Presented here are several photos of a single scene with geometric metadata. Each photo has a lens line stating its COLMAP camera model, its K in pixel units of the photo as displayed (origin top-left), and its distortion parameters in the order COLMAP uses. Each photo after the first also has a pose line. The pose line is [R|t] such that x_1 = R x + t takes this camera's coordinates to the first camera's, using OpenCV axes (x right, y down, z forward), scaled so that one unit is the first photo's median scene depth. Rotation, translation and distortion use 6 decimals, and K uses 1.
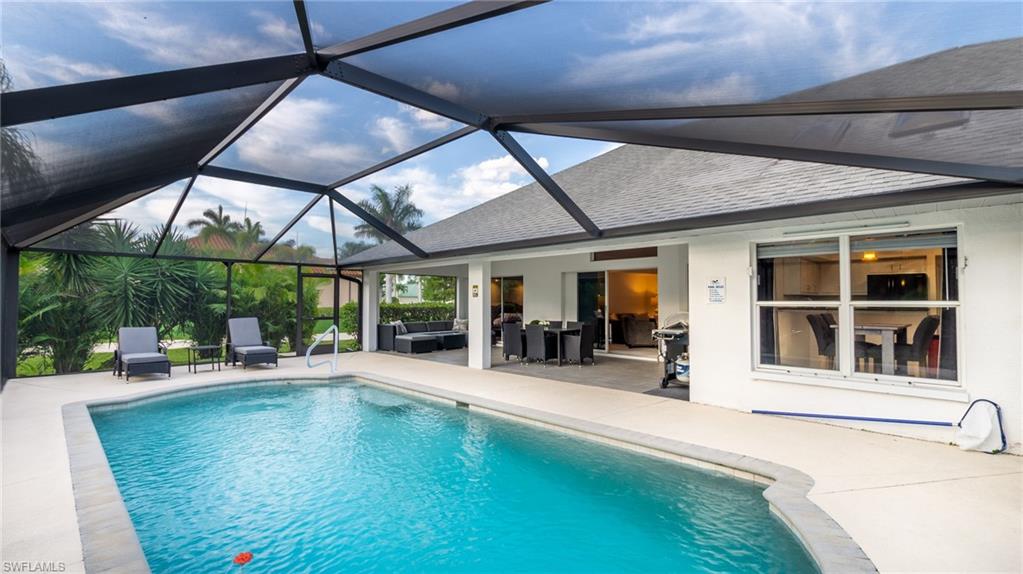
lens RADIAL K [[459.2, 0, 510.2], [0, 459.2, 289.0], [0, 0, 1]] dist [0.002106, -0.000132]
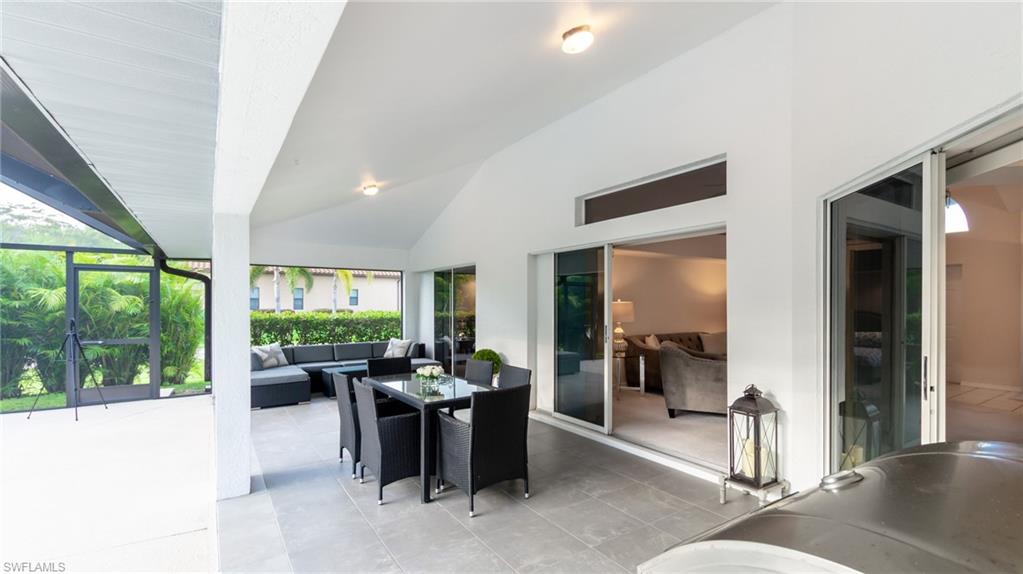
lens RADIAL K [[459.2, 0, 511.0], [0, 459.2, 294.3], [0, 0, 1]] dist [0.002106, -0.000132]
pose [[0.982658, -0.007489, -0.185277, 0.195173], [0.008502, 0.999953, 0.004677, 0.005458], [0.185234, -0.006171, 0.982675, 0.540959]]
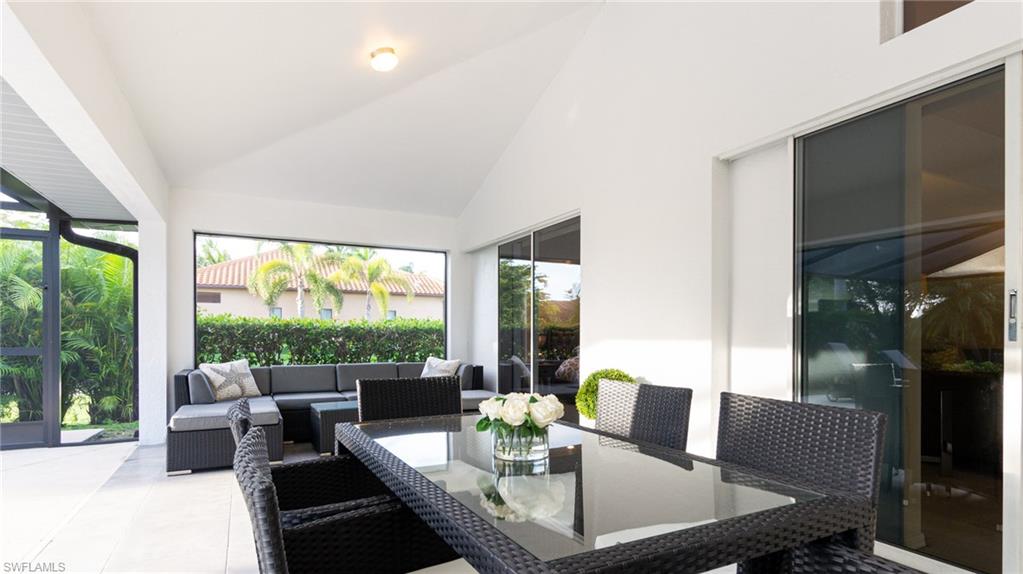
lens RADIAL K [[543.2, 0, 508.1], [0, 543.2, 330.8], [0, 0, 1]] dist [-0.016064, 0.001429]
pose [[0.951934, -0.002760, -0.306292, 0.101446], [0.008625, 0.999804, 0.017798, 0.045765], [0.306183, -0.019584, 0.951771, 0.759222]]
